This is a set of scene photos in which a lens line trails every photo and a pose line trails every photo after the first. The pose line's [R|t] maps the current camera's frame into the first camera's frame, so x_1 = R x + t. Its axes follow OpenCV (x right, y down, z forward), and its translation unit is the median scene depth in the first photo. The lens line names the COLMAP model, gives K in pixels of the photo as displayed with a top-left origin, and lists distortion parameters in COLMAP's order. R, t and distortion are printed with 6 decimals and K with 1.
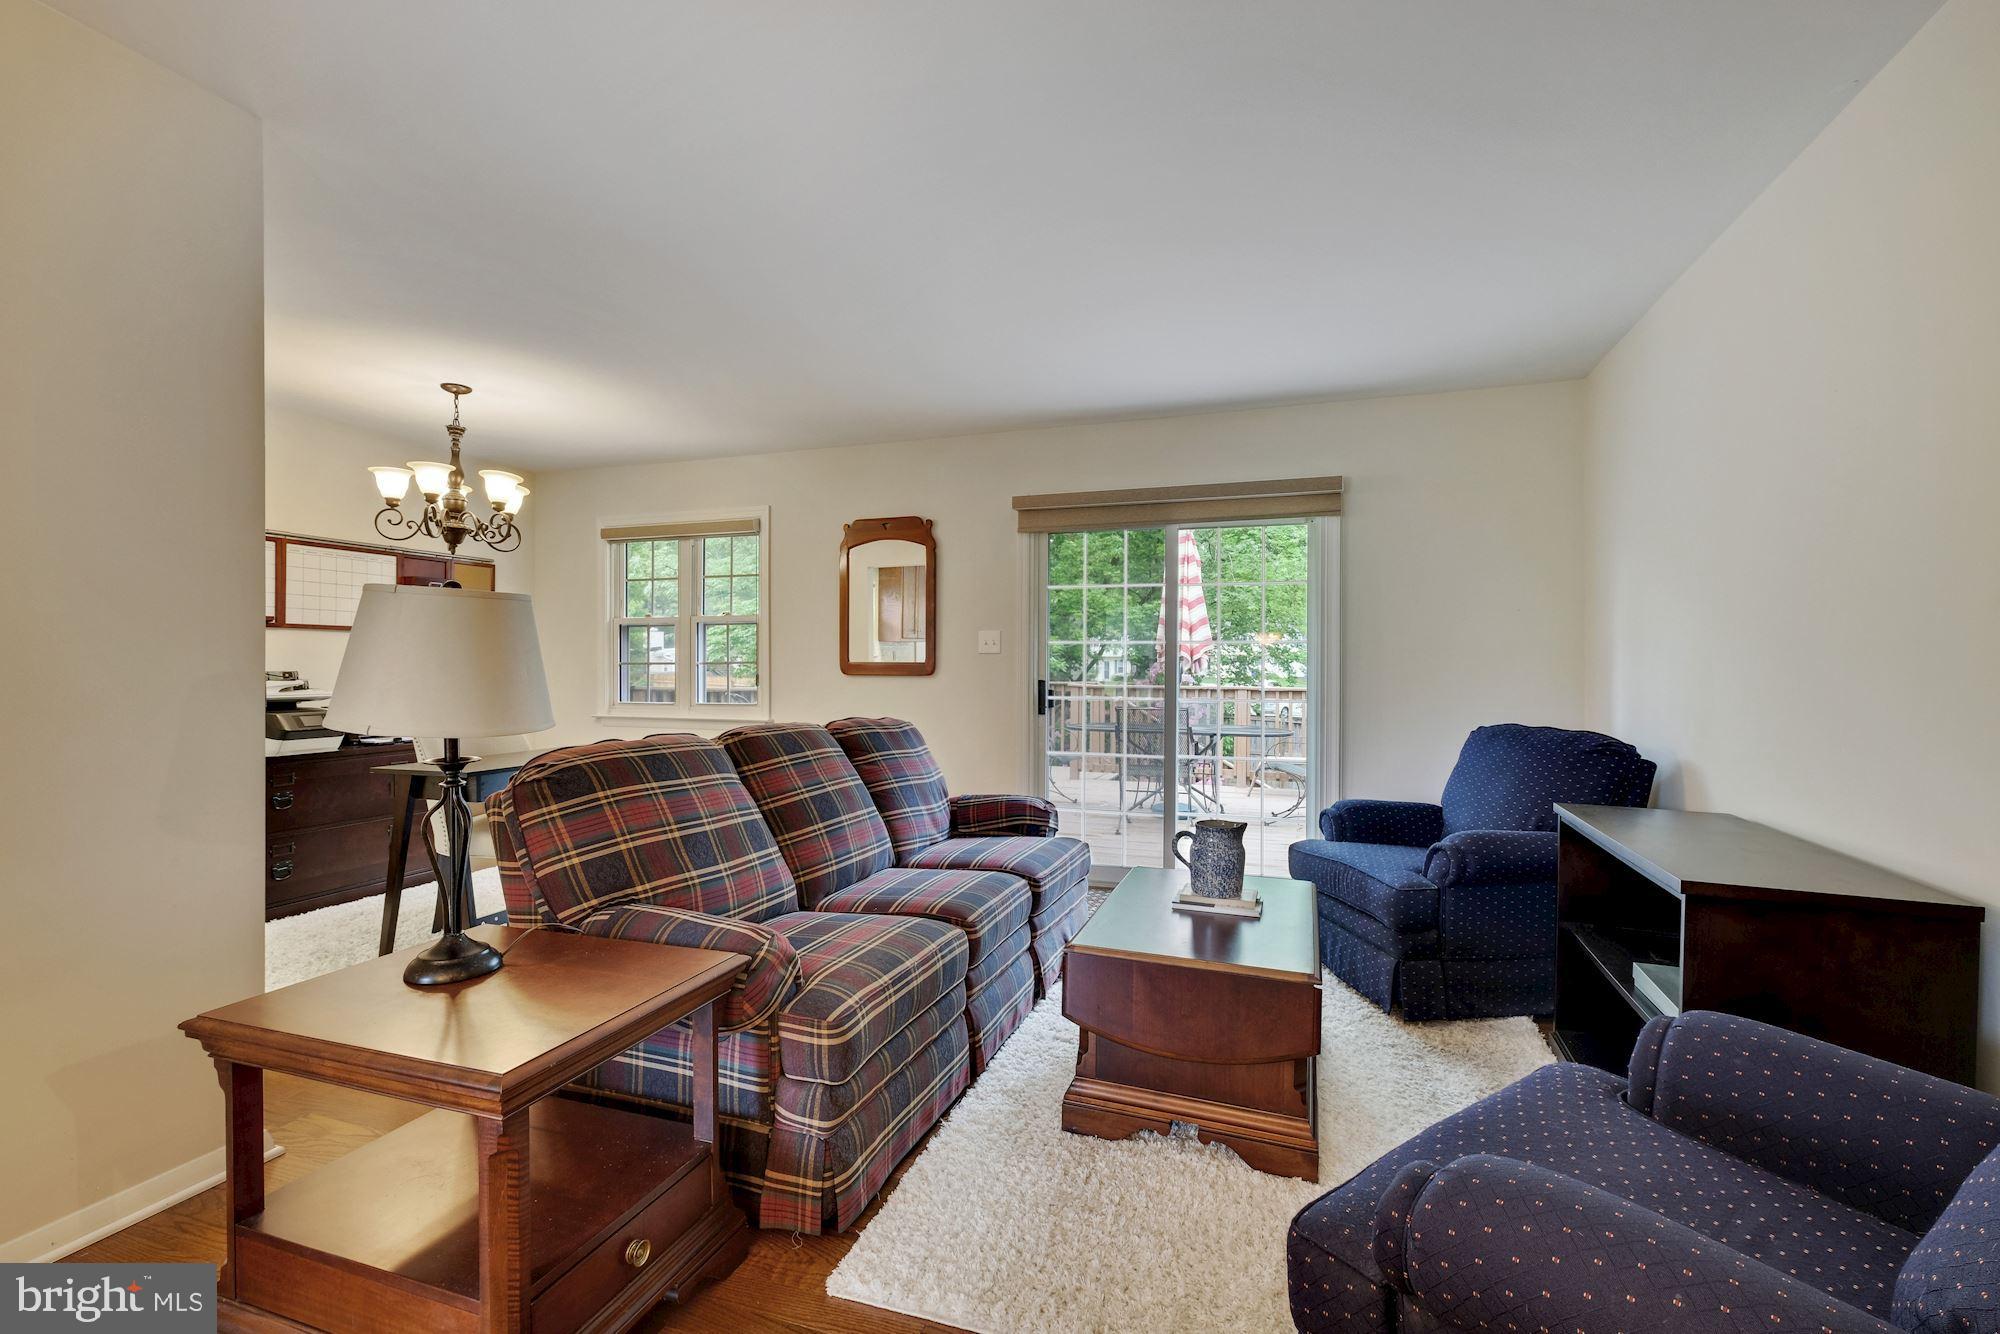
lens RADIAL K [[864.8, 0, 1007.1], [0, 864.8, 668.7], [0, 0, 1]] dist [-0.000866, -0.000039]
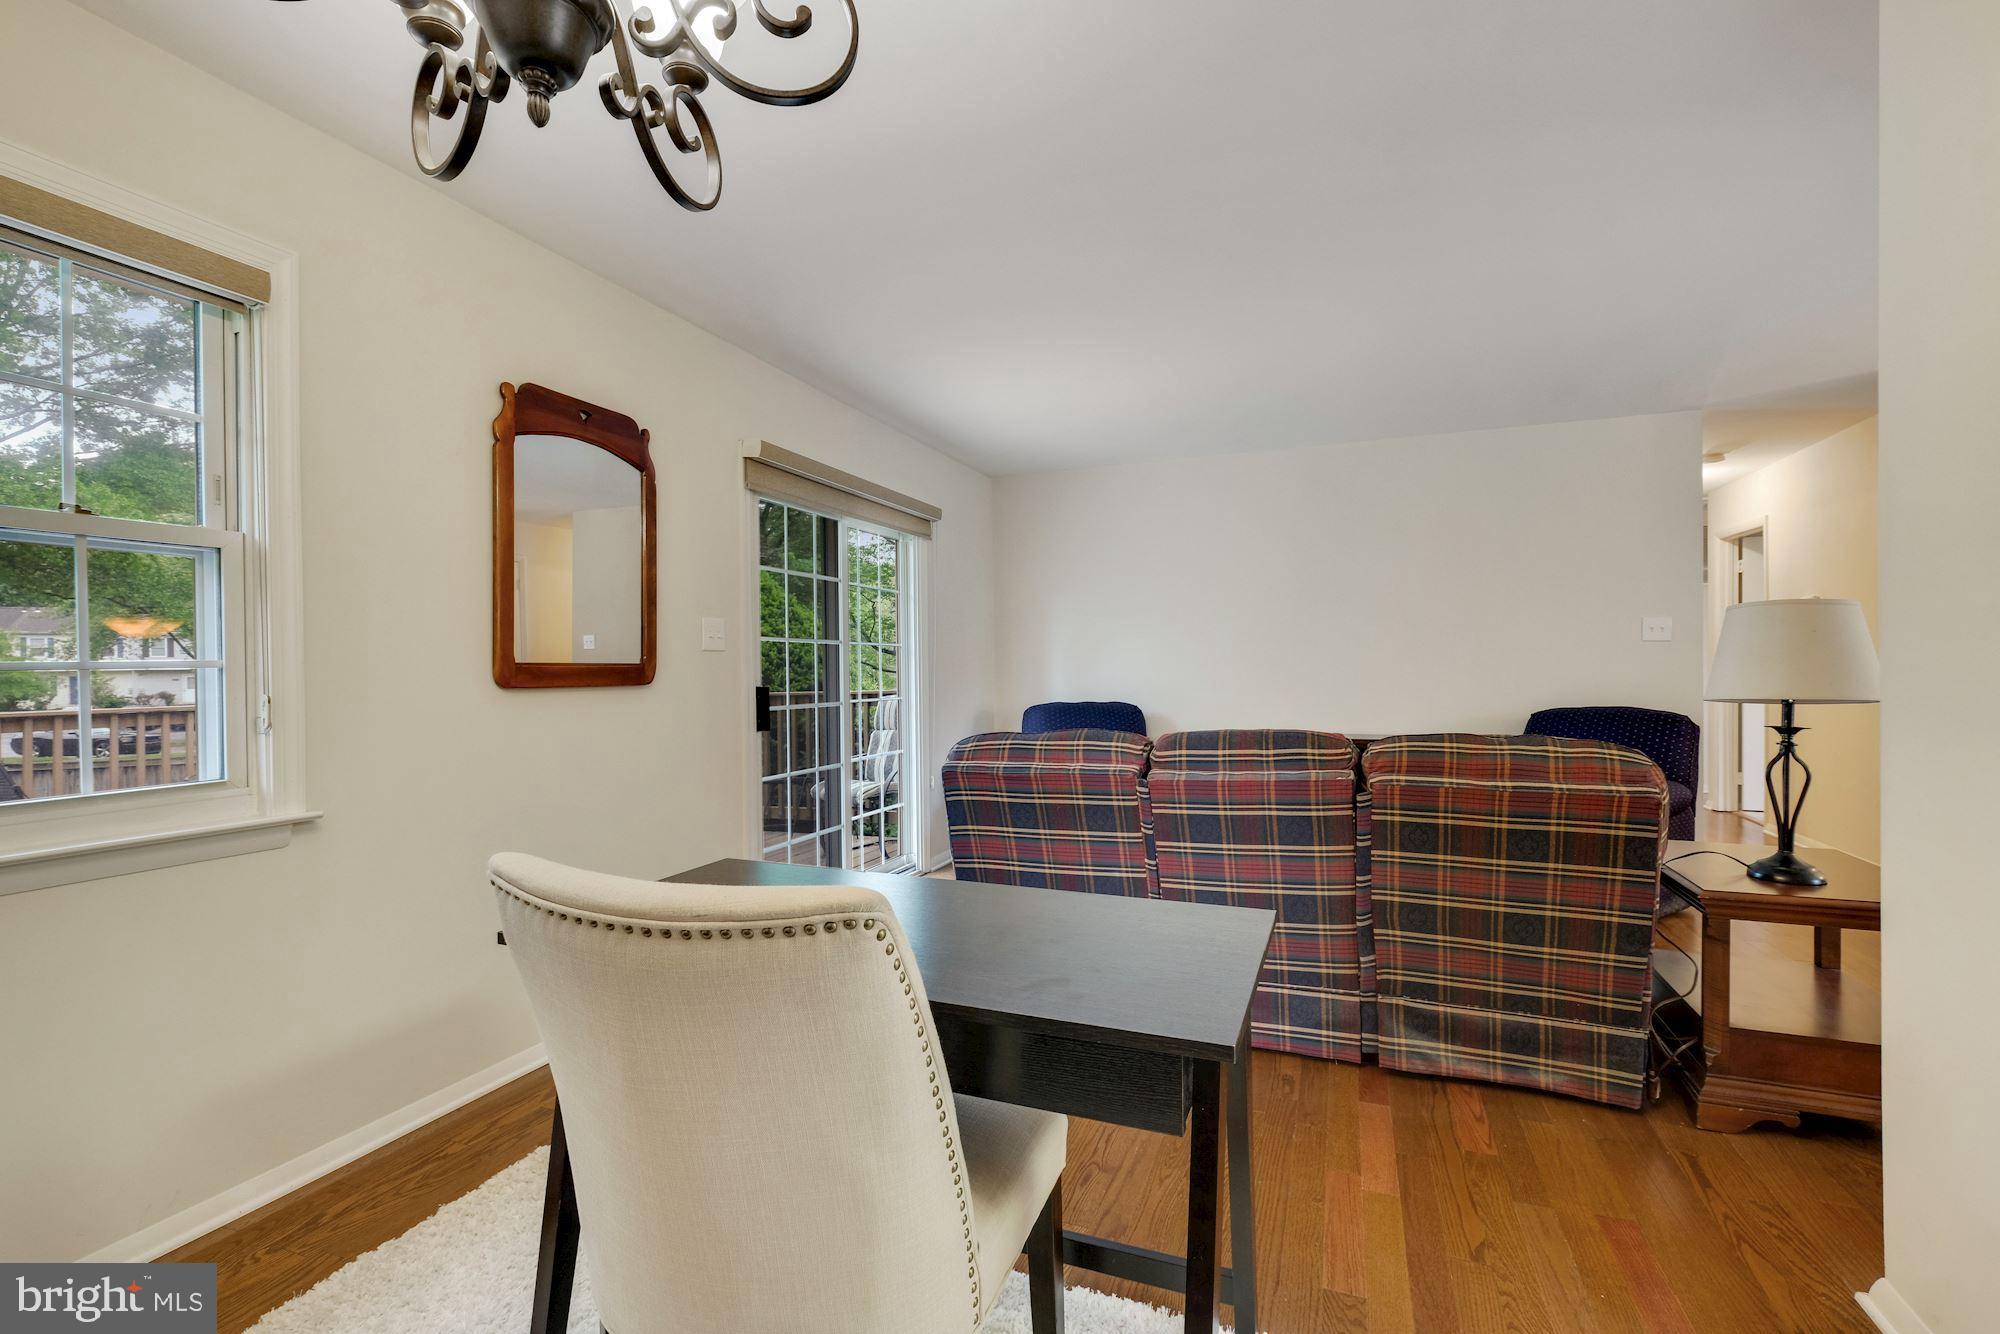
lens RADIAL K [[857.0, 0, 993.2], [0, 857.0, 664.8], [0, 0, 1]] dist [0.000784, 0.000049]
pose [[0.059160, -0.001753, 0.998247, -0.797100], [0.010006, 0.999949, 0.001163, -0.004443], [-0.998198, 0.009920, 0.059175, 0.847690]]
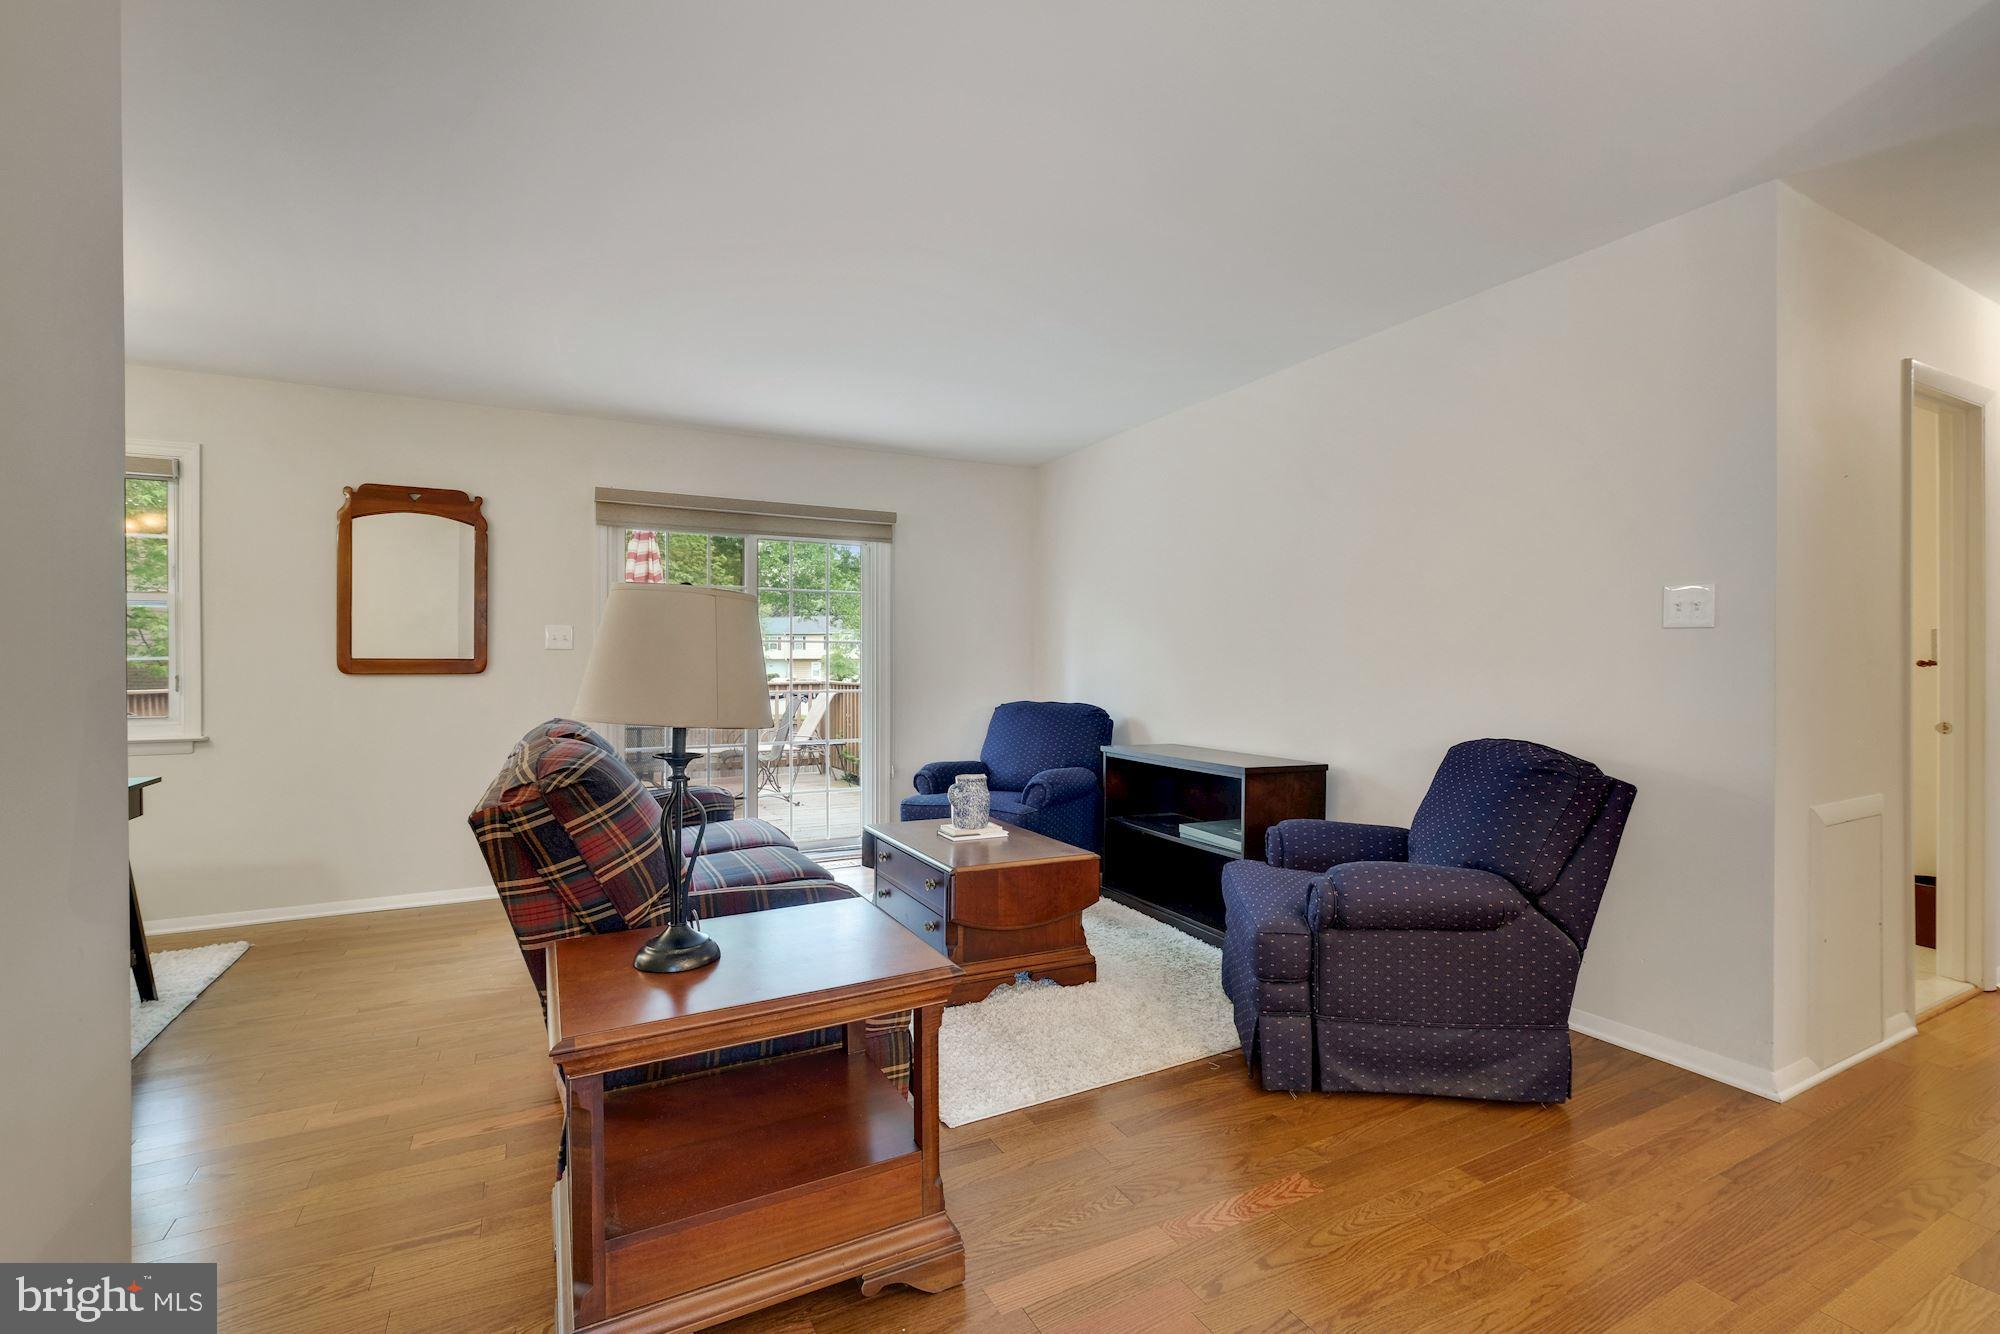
lens RADIAL K [[864.8, 0, 1007.1], [0, 864.8, 668.7], [0, 0, 1]] dist [-0.000866, -0.000039]
pose [[0.694308, -0.006994, 0.719644, -0.411830], [0.002211, 0.999969, 0.007585, -0.002517], [-0.719674, -0.003675, 0.694302, -0.001998]]
